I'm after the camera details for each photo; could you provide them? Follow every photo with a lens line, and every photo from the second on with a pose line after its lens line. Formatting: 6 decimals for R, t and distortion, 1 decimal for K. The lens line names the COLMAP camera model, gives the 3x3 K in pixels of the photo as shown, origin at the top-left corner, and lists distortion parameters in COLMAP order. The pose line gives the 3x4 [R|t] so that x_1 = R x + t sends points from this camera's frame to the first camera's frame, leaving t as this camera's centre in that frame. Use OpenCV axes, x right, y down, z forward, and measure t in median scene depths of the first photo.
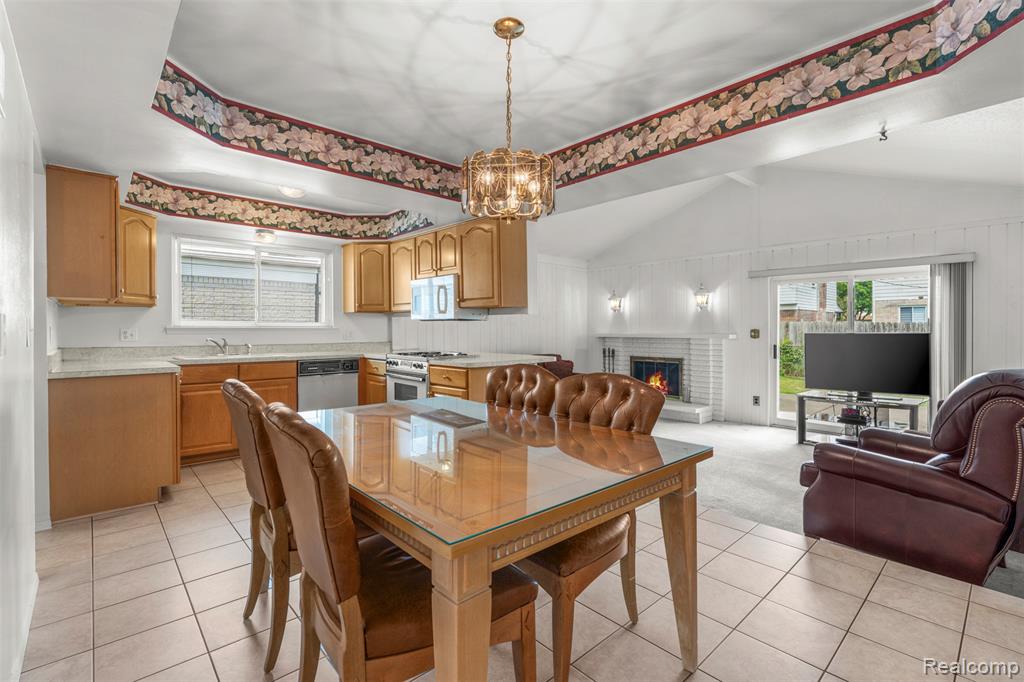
lens RADIAL K [[467.1, 0, 515.9], [0, 467.1, 331.0], [0, 0, 1]] dist [0.001362, 0.000031]
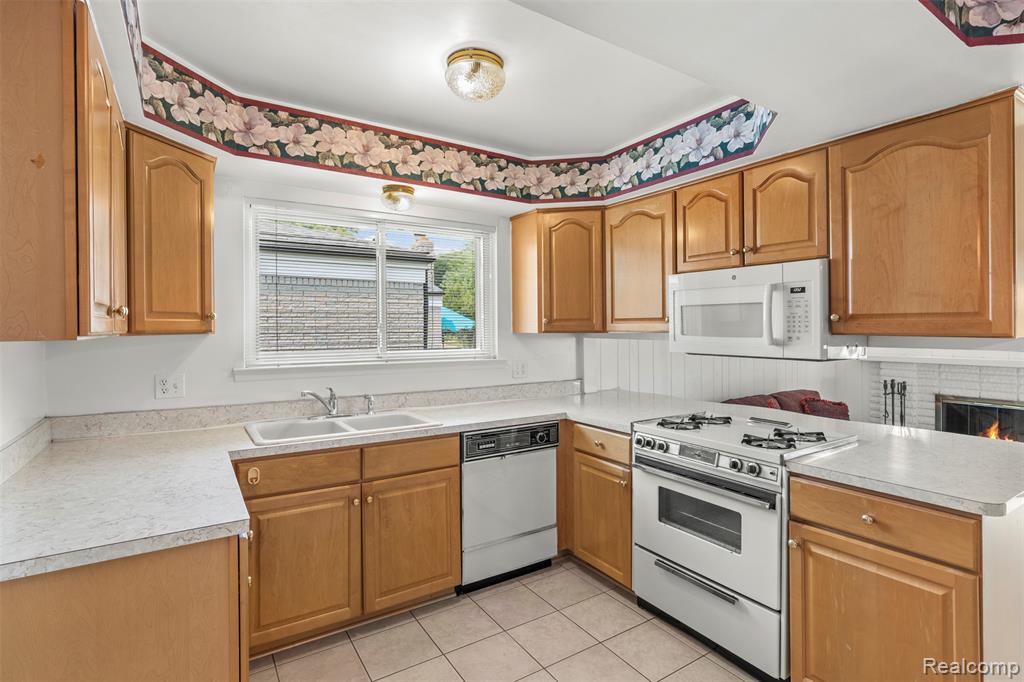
lens RADIAL K [[507.8, 0, 519.5], [0, 507.8, 330.6], [0, 0, 1]] dist [-0.000526, 0.000432]
pose [[0.986998, -0.002334, -0.160713, -0.310893], [0.002236, 0.999997, -0.000792, -0.049656], [0.160714, 0.000422, 0.987001, 0.449388]]
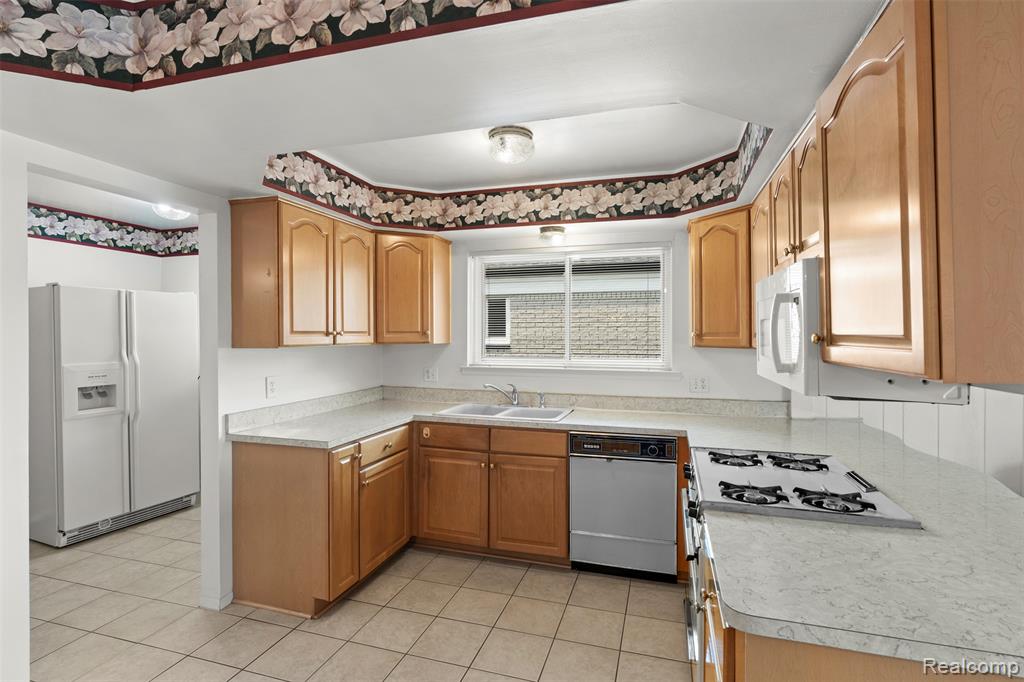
lens RADIAL K [[507.8, 0, 521.9], [0, 507.8, 336.2], [0, 0, 1]] dist [-0.000526, 0.000432]
pose [[0.505823, 0.006982, -0.862609, 0.077236], [-0.004476, 0.999975, 0.005469, -0.064205], [0.862625, 0.001095, 0.505842, 0.606330]]
